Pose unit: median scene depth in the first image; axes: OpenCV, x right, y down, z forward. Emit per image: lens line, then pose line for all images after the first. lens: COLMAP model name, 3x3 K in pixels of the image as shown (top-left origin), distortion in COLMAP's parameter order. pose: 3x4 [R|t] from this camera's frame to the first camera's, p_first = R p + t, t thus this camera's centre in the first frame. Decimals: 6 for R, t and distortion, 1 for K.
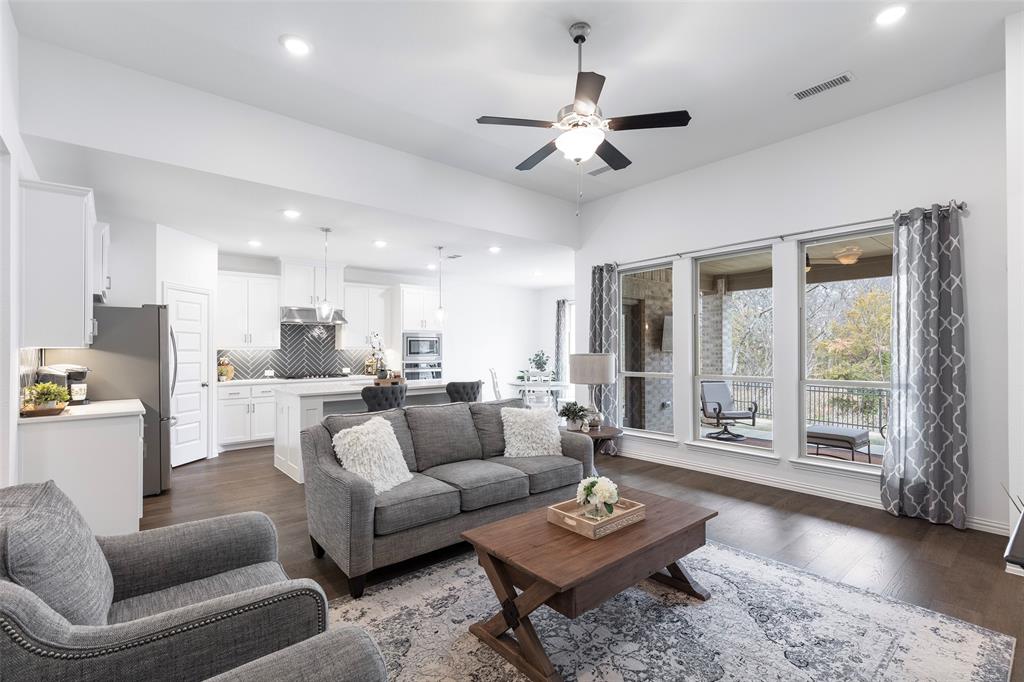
lens RADIAL K [[457.9, 0, 512.0], [0, 457.9, 341.0], [0, 0, 1]] dist [0.026215, 0.000123]
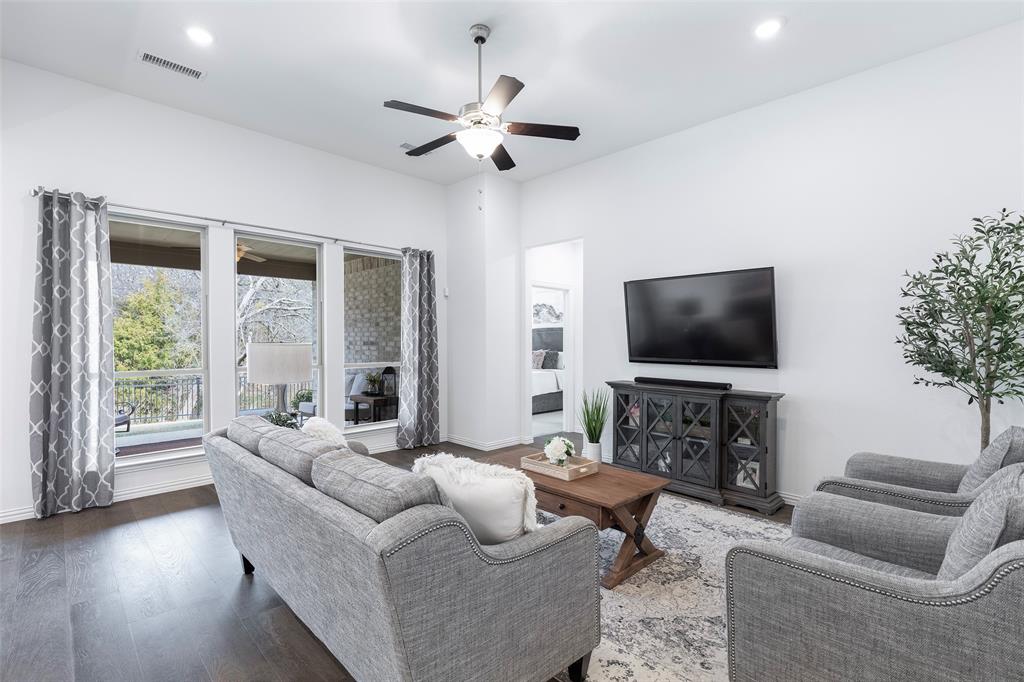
lens RADIAL K [[467.2, 0, 512.0], [0, 467.2, 341.0], [0, 0, 1]] dist [-0.024692, -0.000066]
pose [[-0.085482, -0.002325, 0.996337, -0.432013], [-0.022739, 0.999741, 0.000382, 0.008381], [-0.996080, -0.022623, -0.085513, 0.487164]]
